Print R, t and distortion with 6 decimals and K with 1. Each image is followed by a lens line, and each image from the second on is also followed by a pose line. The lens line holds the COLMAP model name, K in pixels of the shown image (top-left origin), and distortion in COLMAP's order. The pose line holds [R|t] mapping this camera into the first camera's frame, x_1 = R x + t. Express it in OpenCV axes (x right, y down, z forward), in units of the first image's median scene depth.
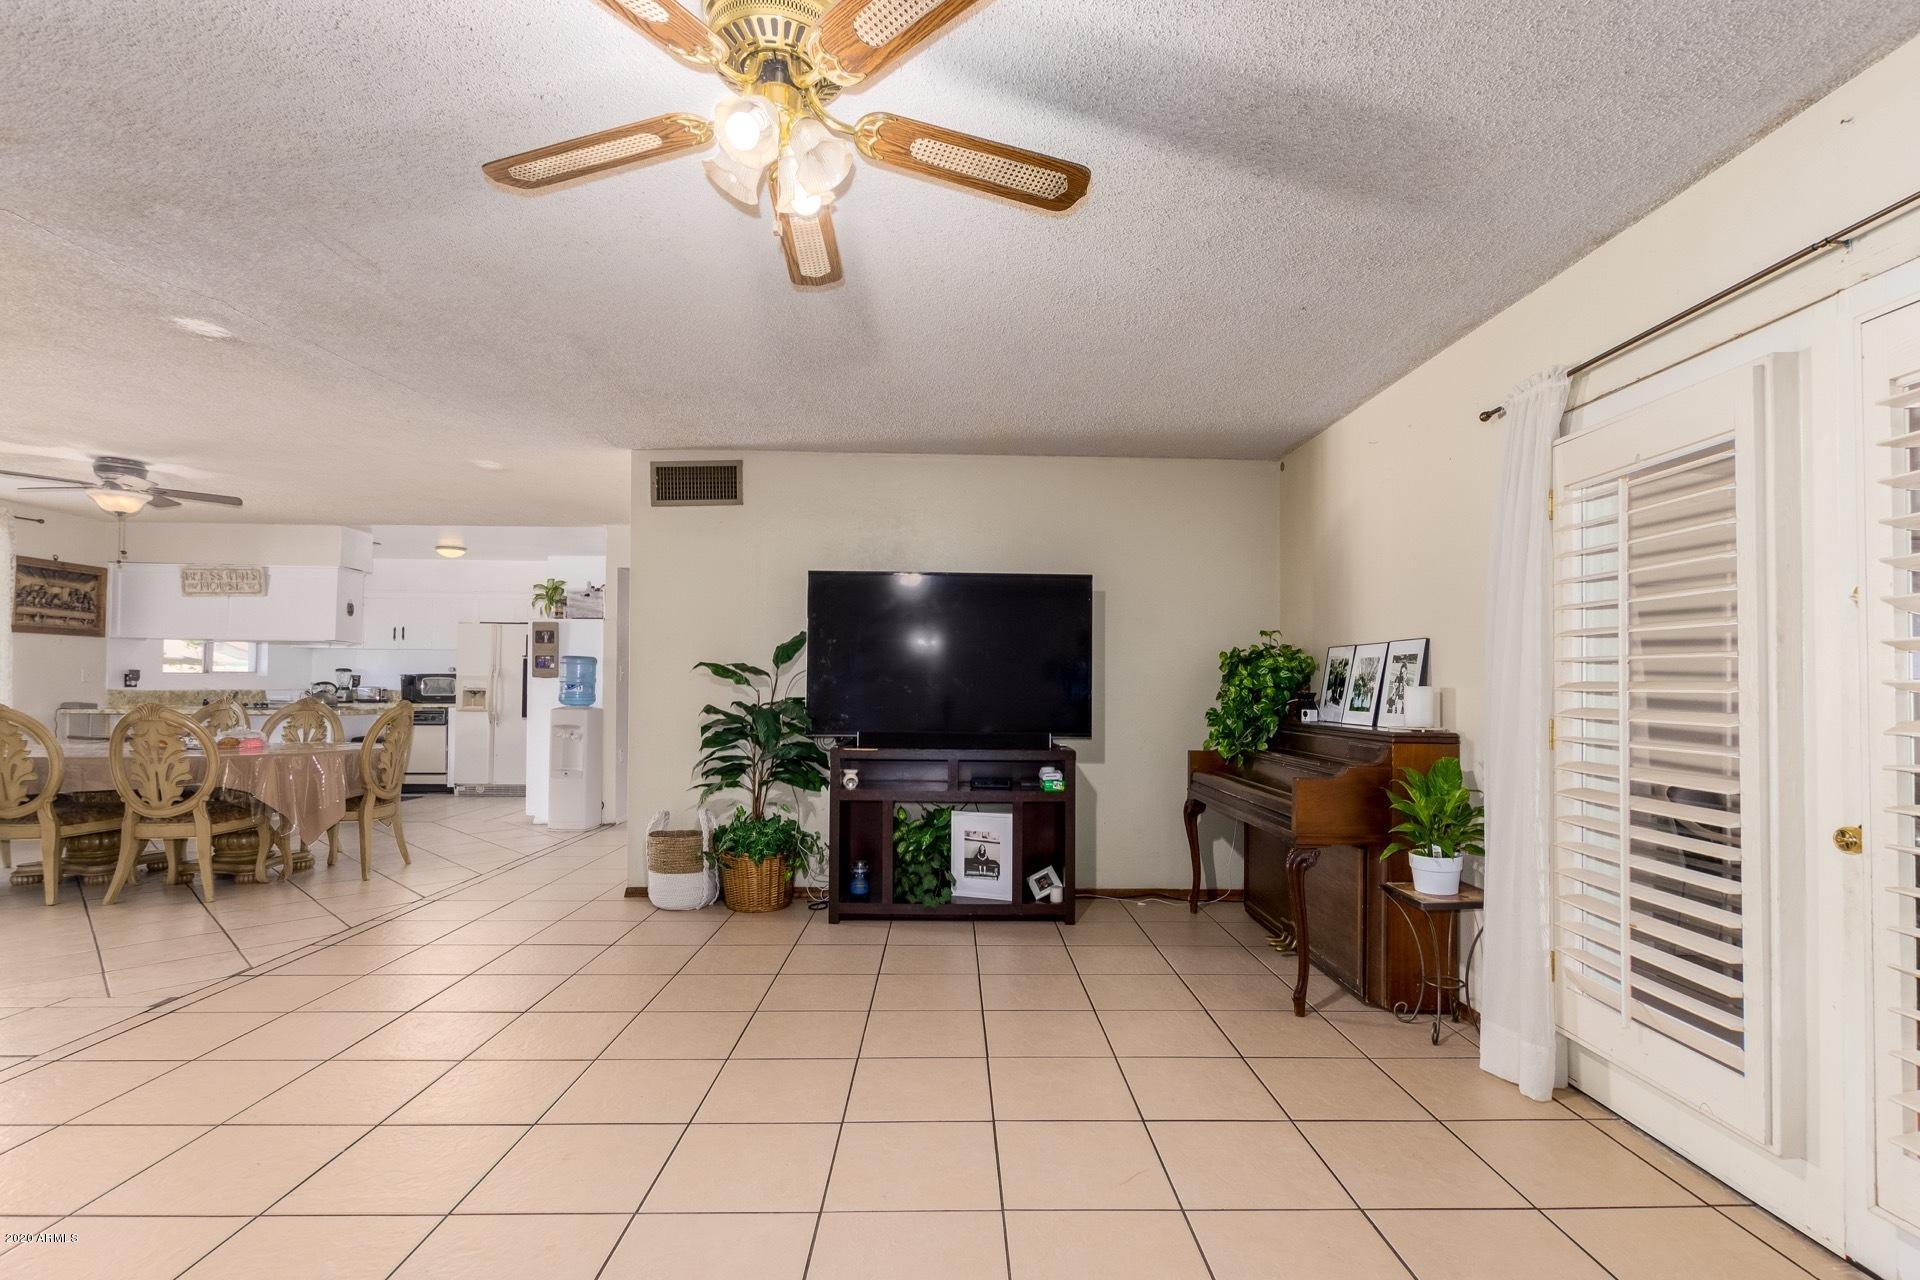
lens RADIAL K [[894.4, 0, 964.4], [0, 894.4, 652.2], [0, 0, 1]] dist [-0.000848, -0.000072]
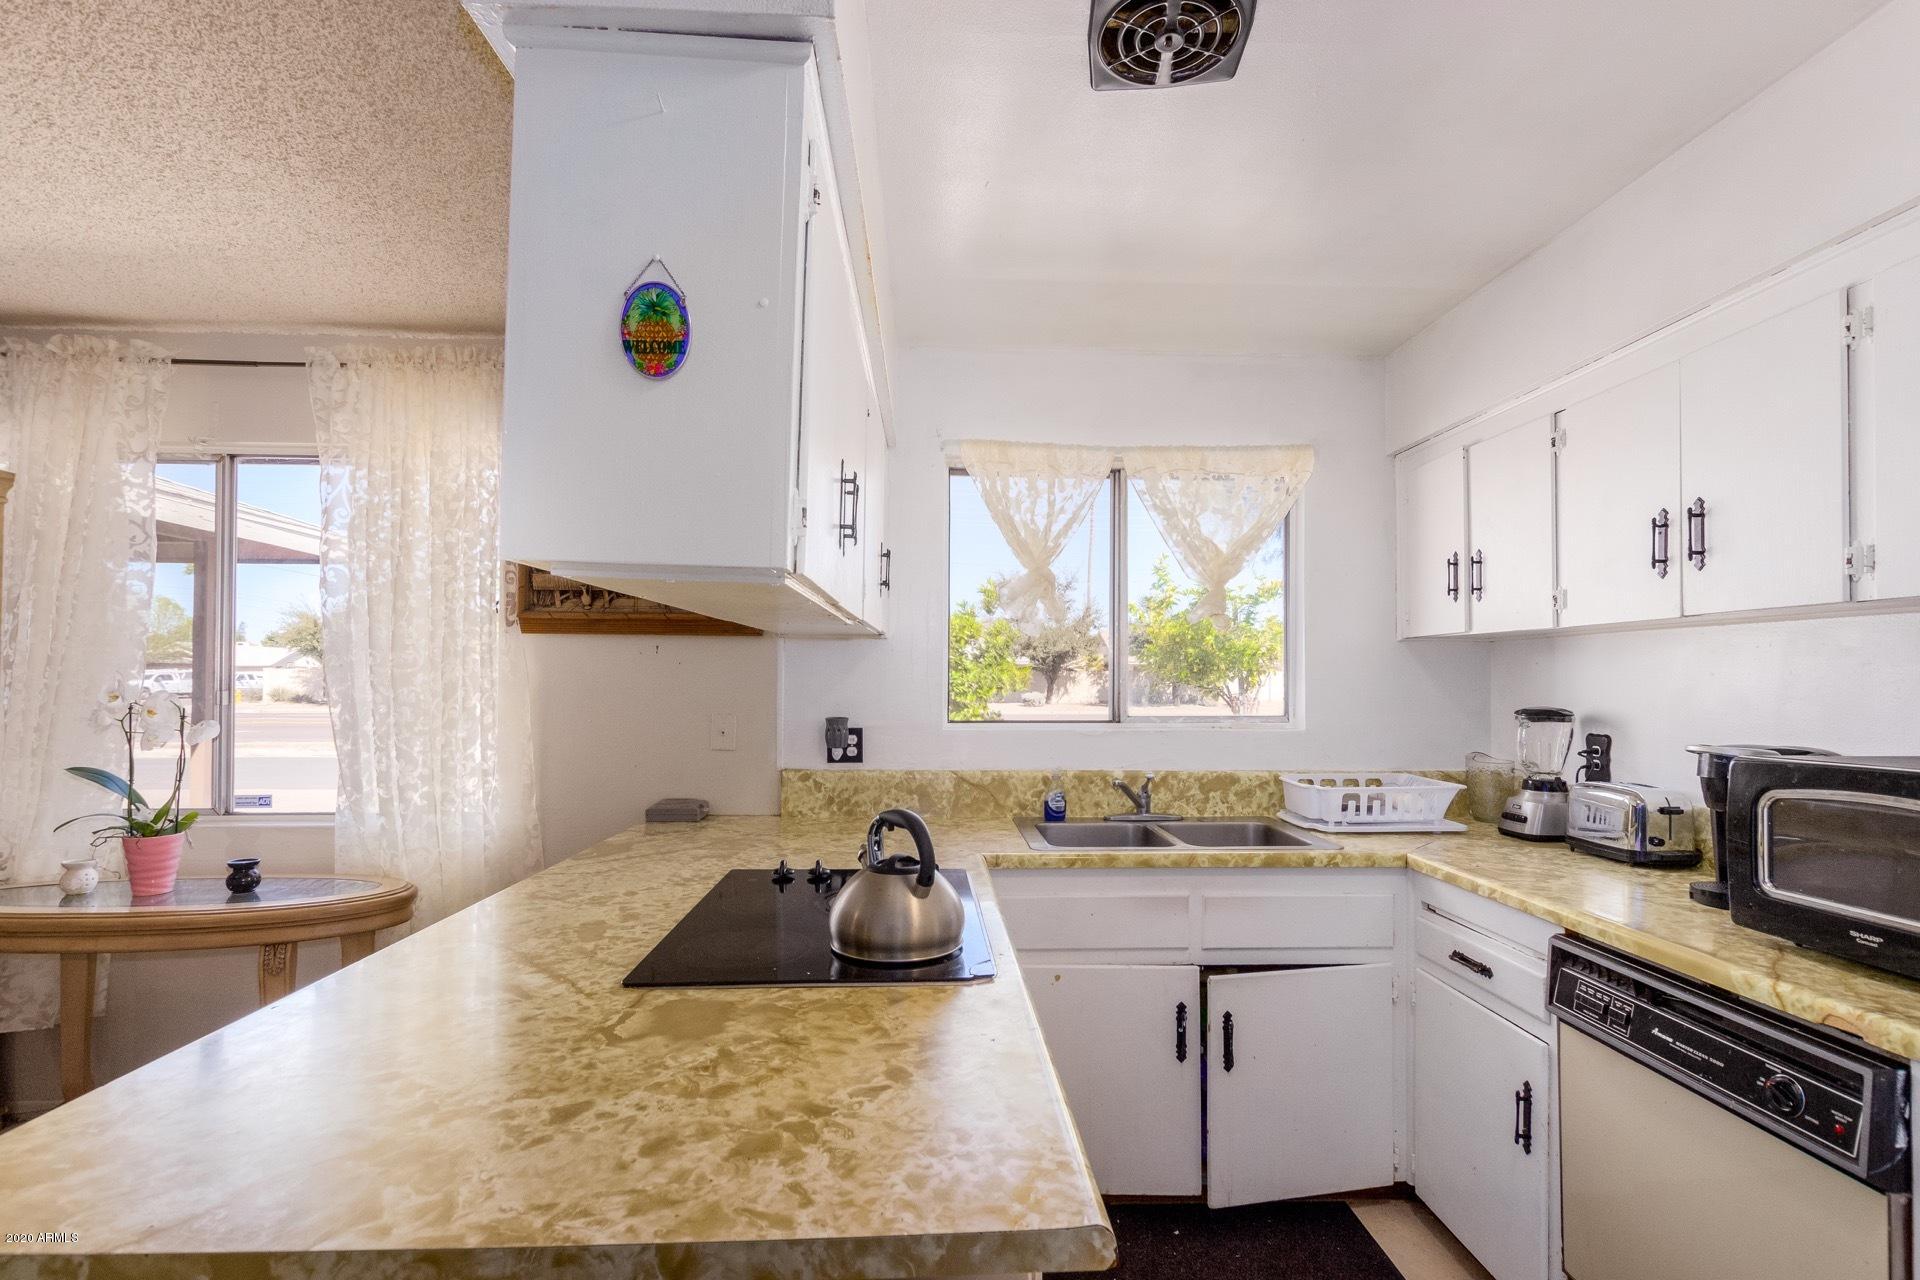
lens RADIAL K [[894.4, 0, 978.9], [0, 894.4, 674.5], [0, 0, 1]] dist [-0.000848, -0.000072]
pose [[0.022200, -0.015030, -0.999641, -0.532700], [0.034380, 0.999307, -0.014261, 0.007558], [0.999162, -0.034051, 0.022701, 1.016123]]
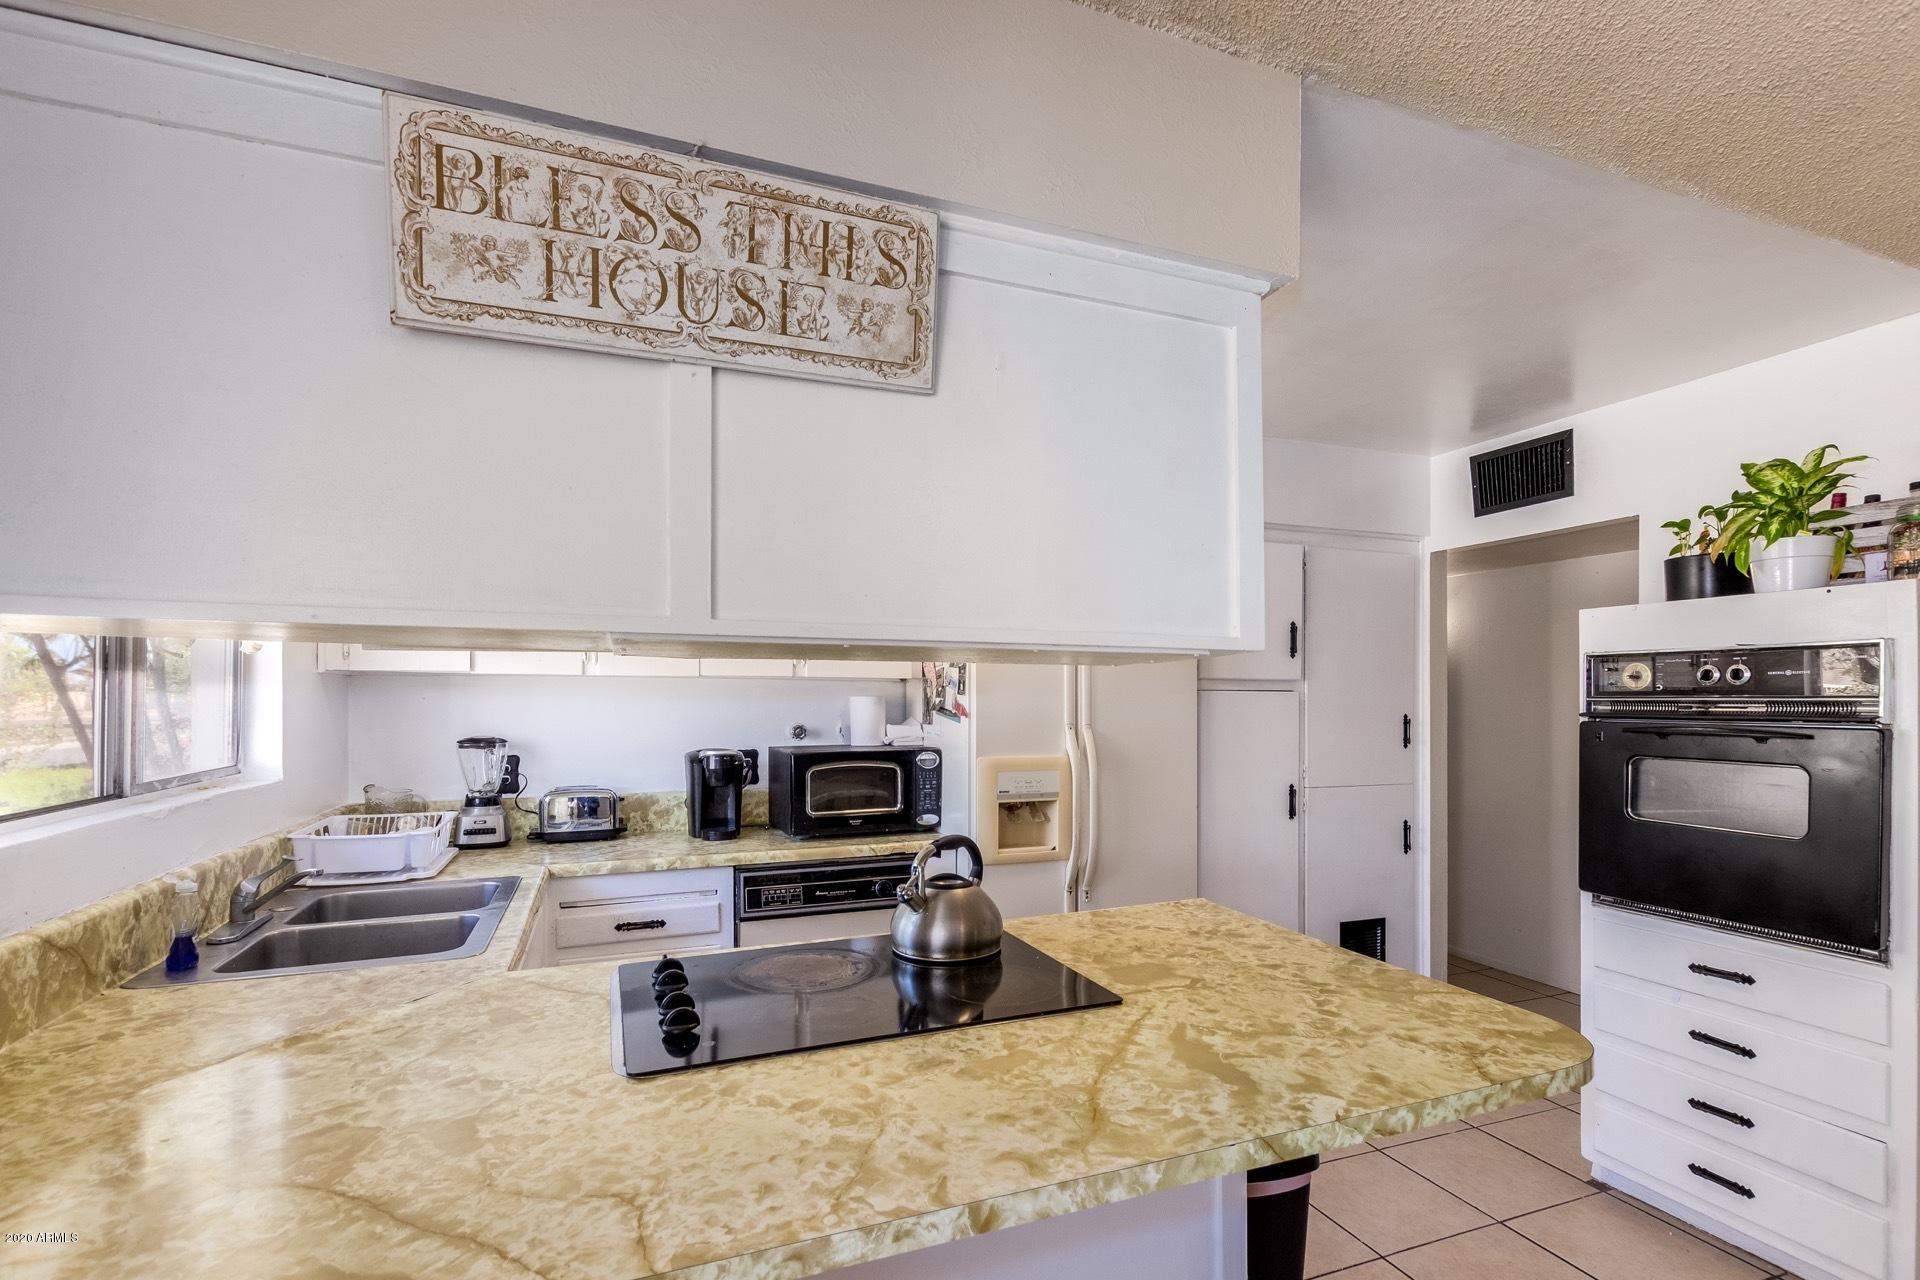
lens RADIAL K [[894.4, 0, 958.0], [0, 894.4, 694.2], [0, 0, 1]] dist [-0.000848, -0.000072]
pose [[0.939822, -0.005679, 0.341618, -0.791872], [-0.006157, 0.999418, 0.033551, -0.011182], [-0.341610, -0.033636, 0.939240, 0.792088]]
